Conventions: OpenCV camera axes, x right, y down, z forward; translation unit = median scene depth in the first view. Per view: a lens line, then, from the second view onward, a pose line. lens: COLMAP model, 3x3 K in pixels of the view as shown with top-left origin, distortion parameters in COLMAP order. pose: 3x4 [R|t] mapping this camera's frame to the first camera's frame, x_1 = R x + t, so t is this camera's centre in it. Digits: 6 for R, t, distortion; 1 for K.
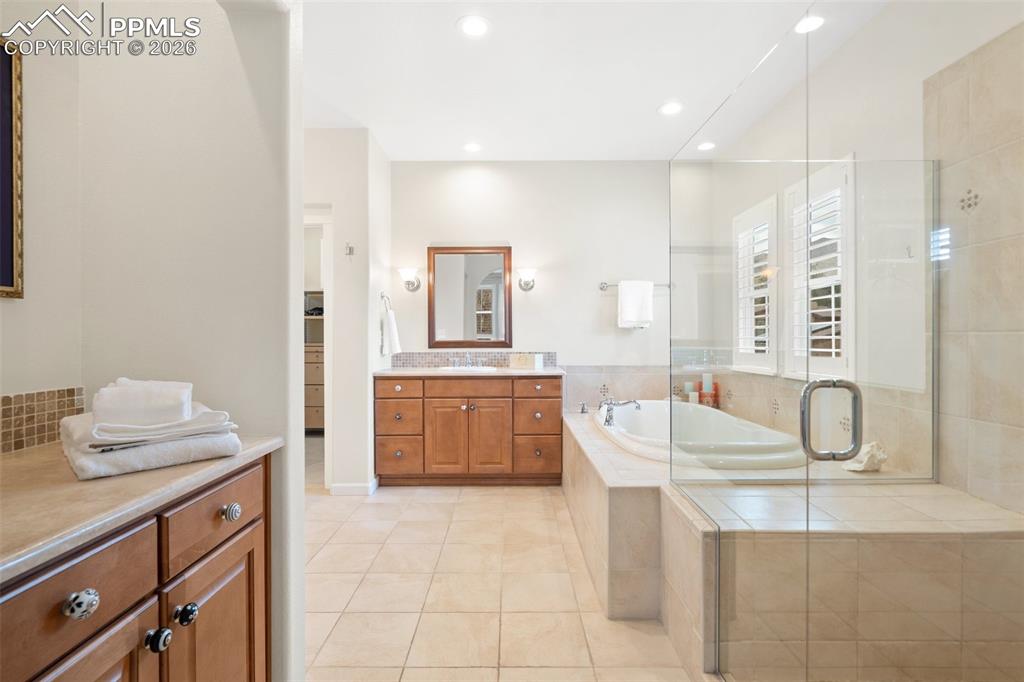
lens RADIAL K [[471.3, 0, 510.6], [0, 471.3, 339.0], [0, 0, 1]] dist [-0.009977, 0.005416]
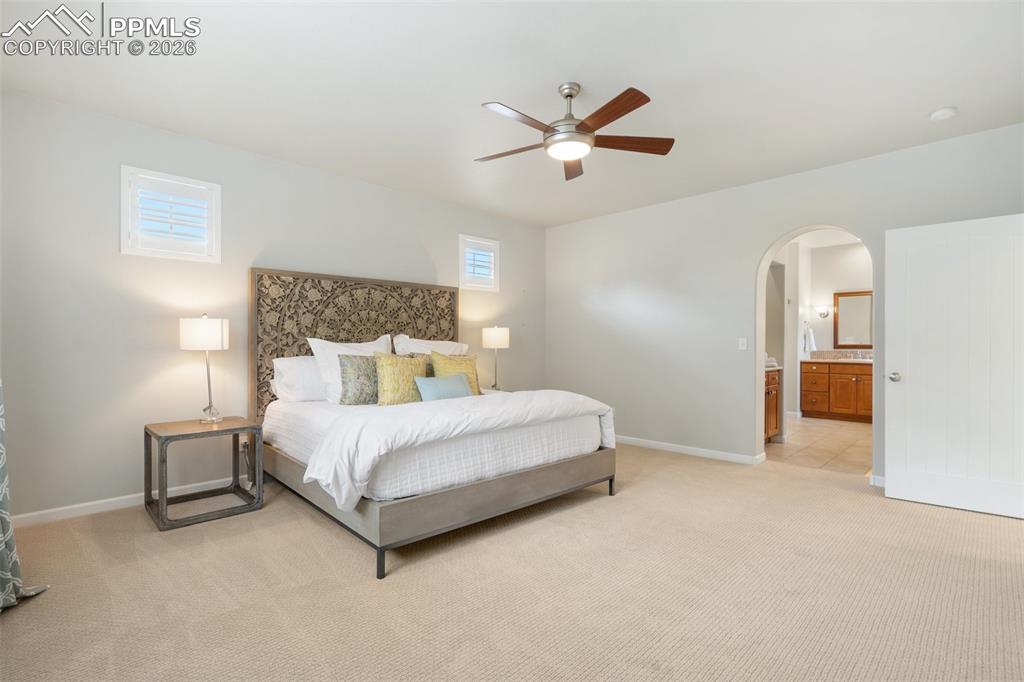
lens RADIAL K [[471.3, 0, 508.9], [0, 471.3, 343.5], [0, 0, 1]] dist [-0.009977, 0.005416]
pose [[0.692917, 0.008960, -0.720962, 0.292147], [-0.008249, 0.999956, 0.004499, 0.002174], [0.720970, 0.002830, 0.692960, -1.284913]]
